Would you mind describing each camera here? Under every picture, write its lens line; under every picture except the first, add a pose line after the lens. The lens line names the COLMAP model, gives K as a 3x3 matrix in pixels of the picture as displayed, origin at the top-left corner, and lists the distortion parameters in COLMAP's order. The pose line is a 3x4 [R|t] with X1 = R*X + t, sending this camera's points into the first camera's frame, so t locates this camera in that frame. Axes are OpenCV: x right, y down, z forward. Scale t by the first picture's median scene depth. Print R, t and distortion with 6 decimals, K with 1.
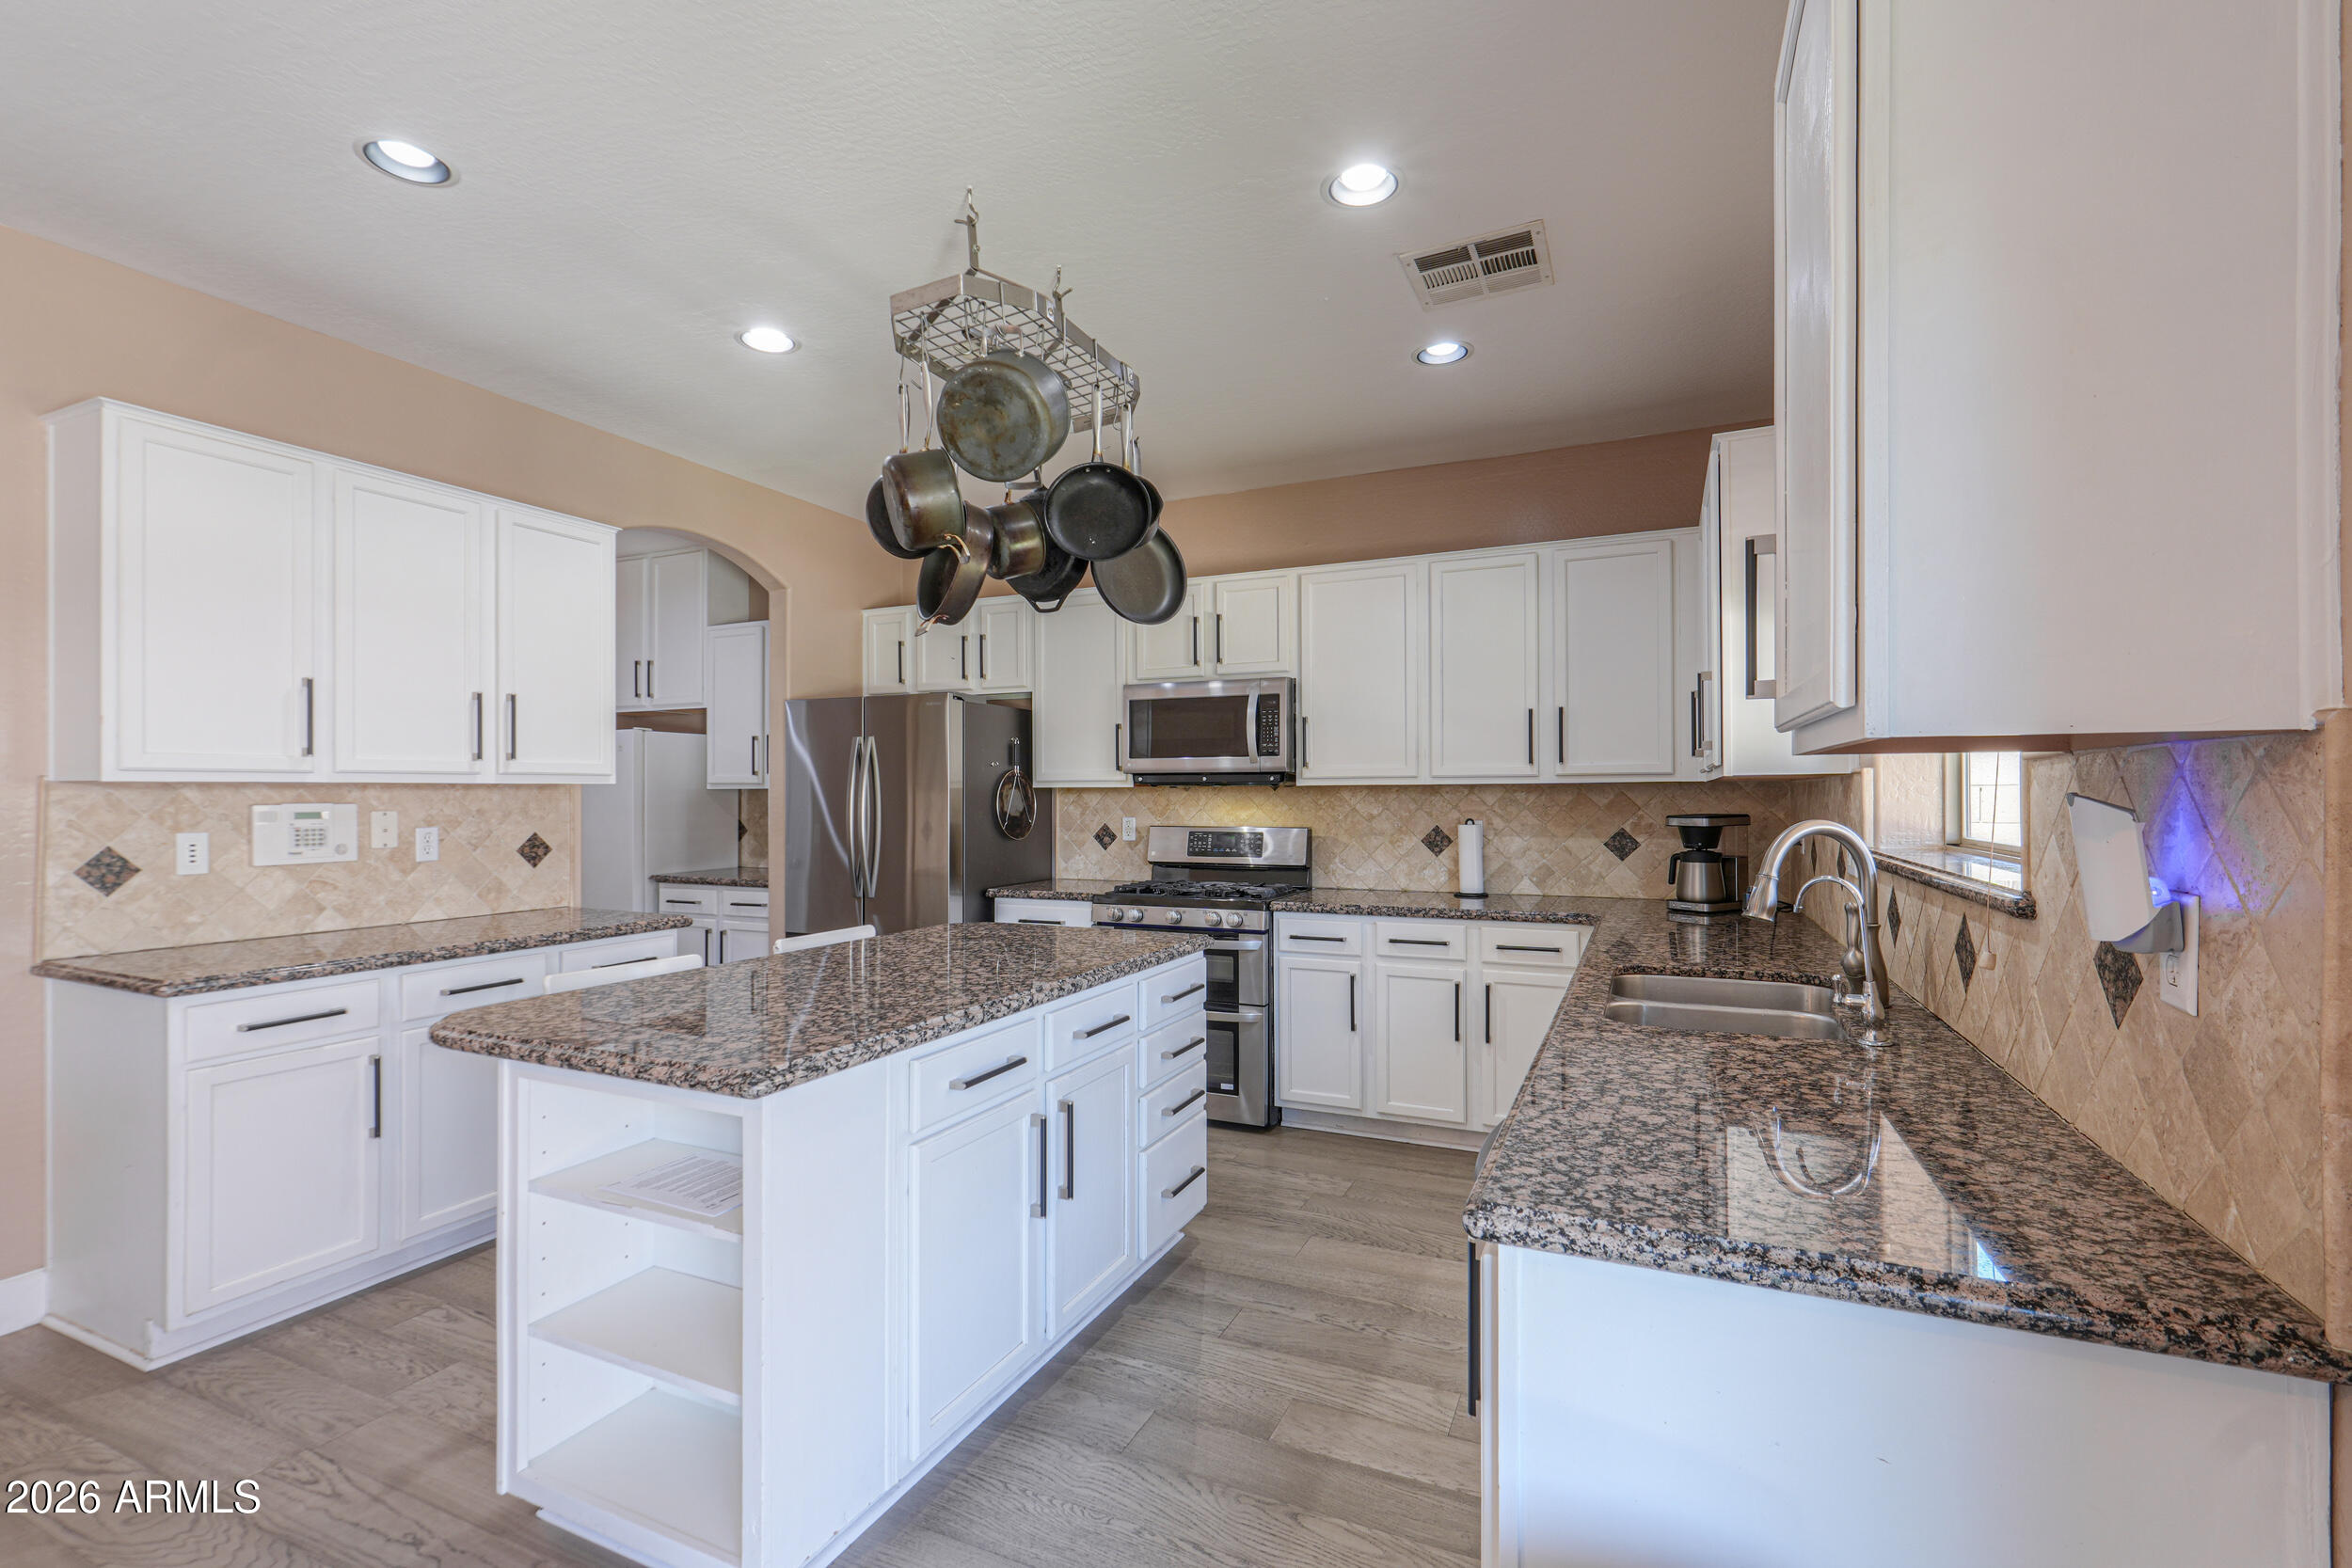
lens RADIAL K [[1042.0, 0, 1173.6], [0, 1042.0, 786.5], [0, 0, 1]] dist [-0.002564, 0.000241]
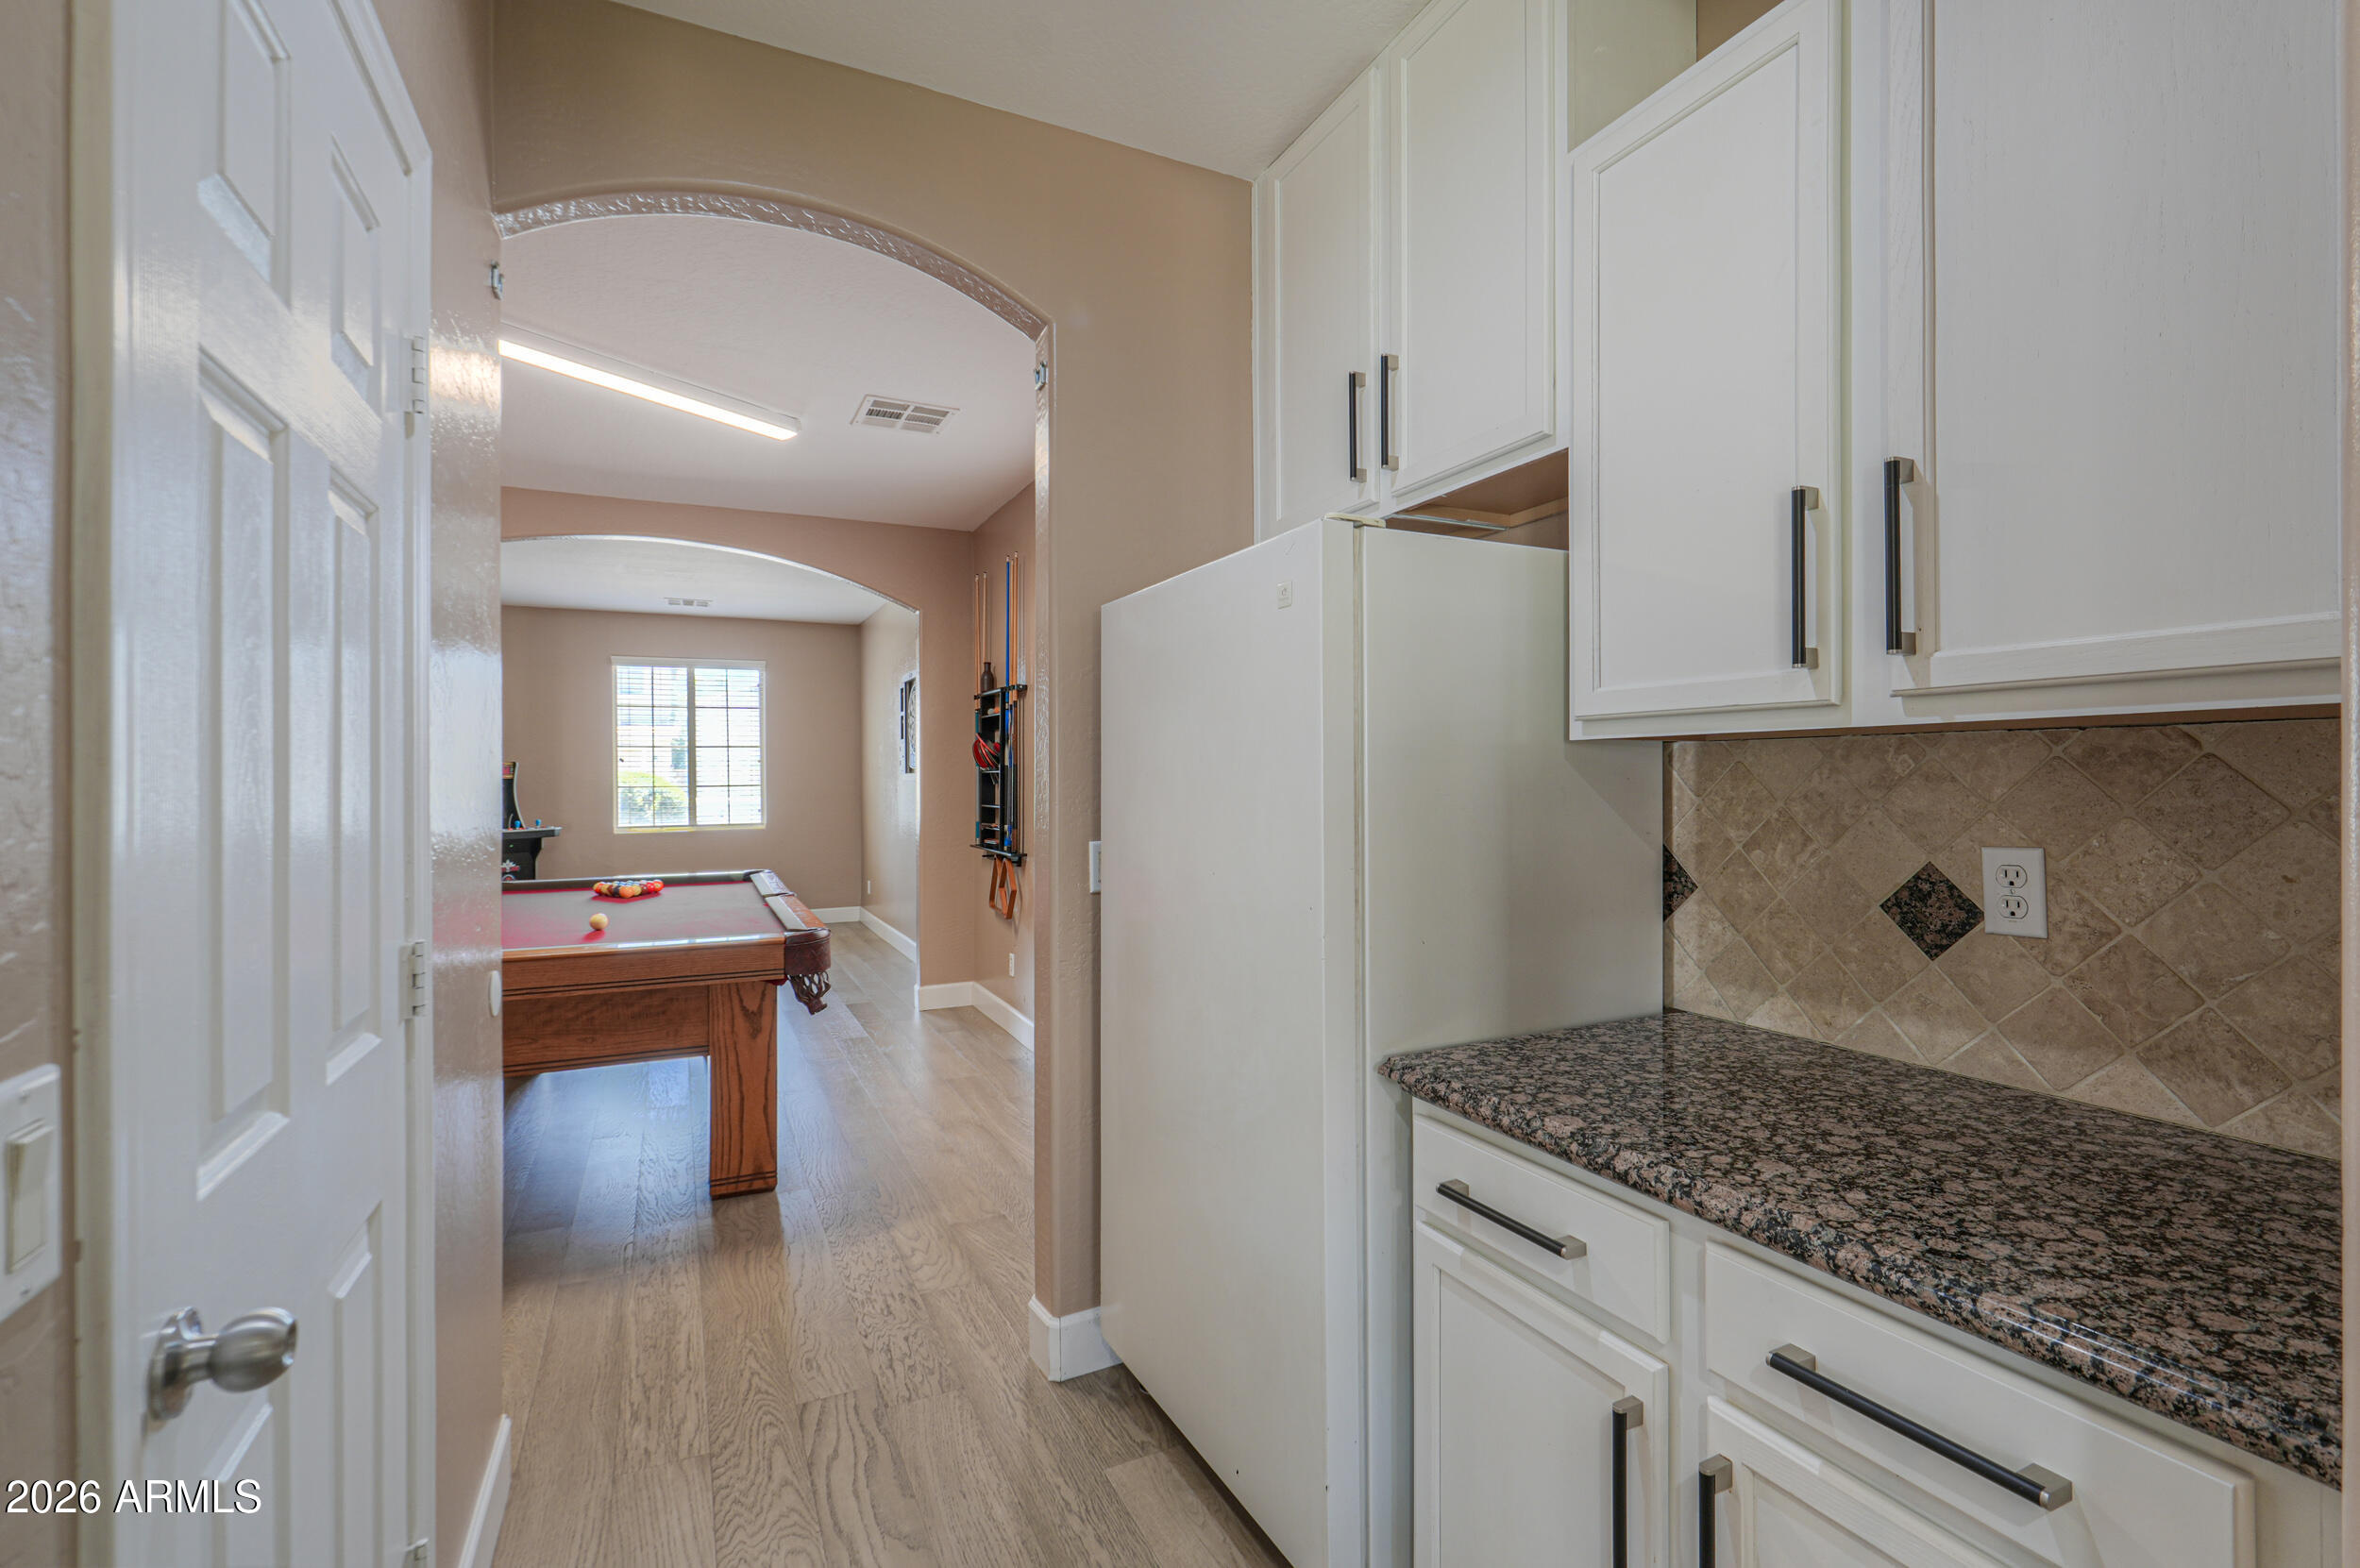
lens RADIAL K [[1045.6, 0, 1190.5], [0, 1045.6, 775.5], [0, 0, 1]] dist [-0.002564, 0.000241]
pose [[0.769290, -0.002480, -0.638895, -0.348025], [0.009887, 0.999919, 0.008024, 0.008269], [0.638824, -0.012489, 0.769252, 0.721485]]
